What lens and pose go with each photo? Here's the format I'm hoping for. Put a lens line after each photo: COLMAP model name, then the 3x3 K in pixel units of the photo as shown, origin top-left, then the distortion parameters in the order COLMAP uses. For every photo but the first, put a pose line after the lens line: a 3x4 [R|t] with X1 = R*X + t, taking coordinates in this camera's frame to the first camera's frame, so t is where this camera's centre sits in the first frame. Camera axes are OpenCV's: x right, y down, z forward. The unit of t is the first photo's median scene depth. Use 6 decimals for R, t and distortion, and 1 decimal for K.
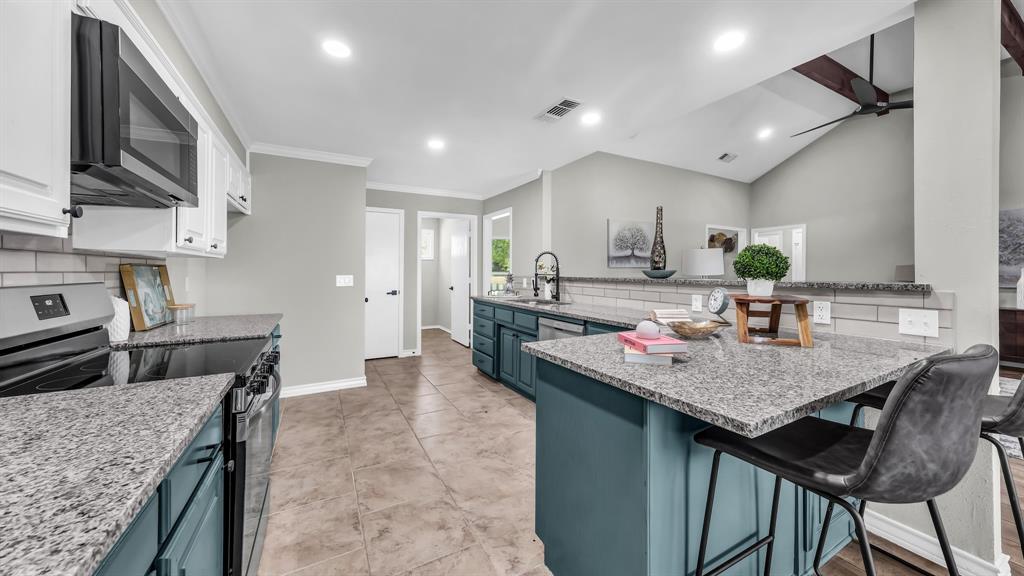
lens RADIAL K [[361.0, 0, 512.1], [0, 361.0, 269.3], [0, 0, 1]] dist [0.000465, 0.001779]
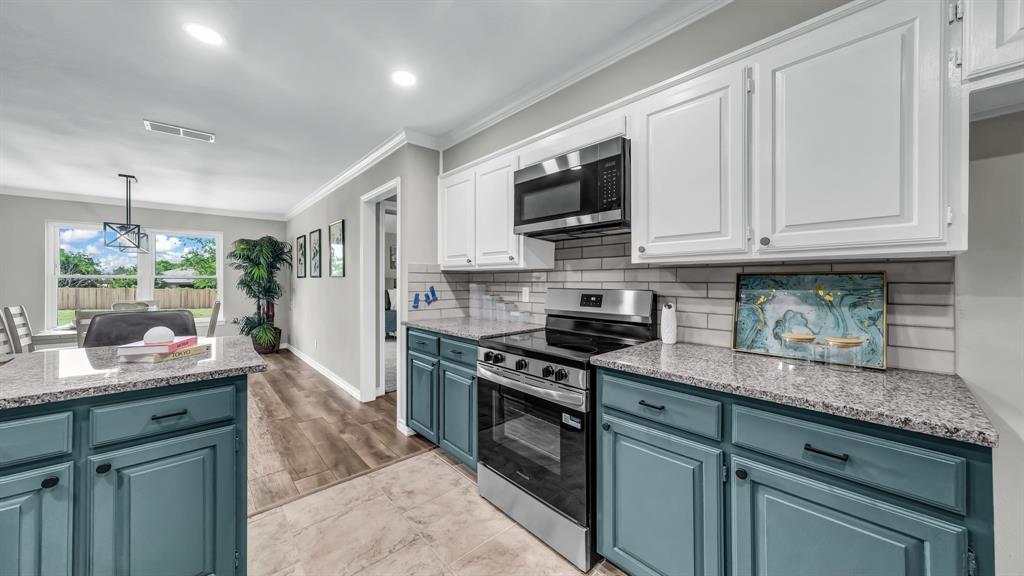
lens RADIAL K [[361.5, 0, 519.4], [0, 361.5, 281.3], [0, 0, 1]] dist [0.001327, 0.000190]
pose [[-0.970604, -0.000023, -0.240684, -0.207934], [0.000701, 0.999995, -0.002924, 0.003980], [0.240683, -0.003006, -0.970599, 1.138871]]
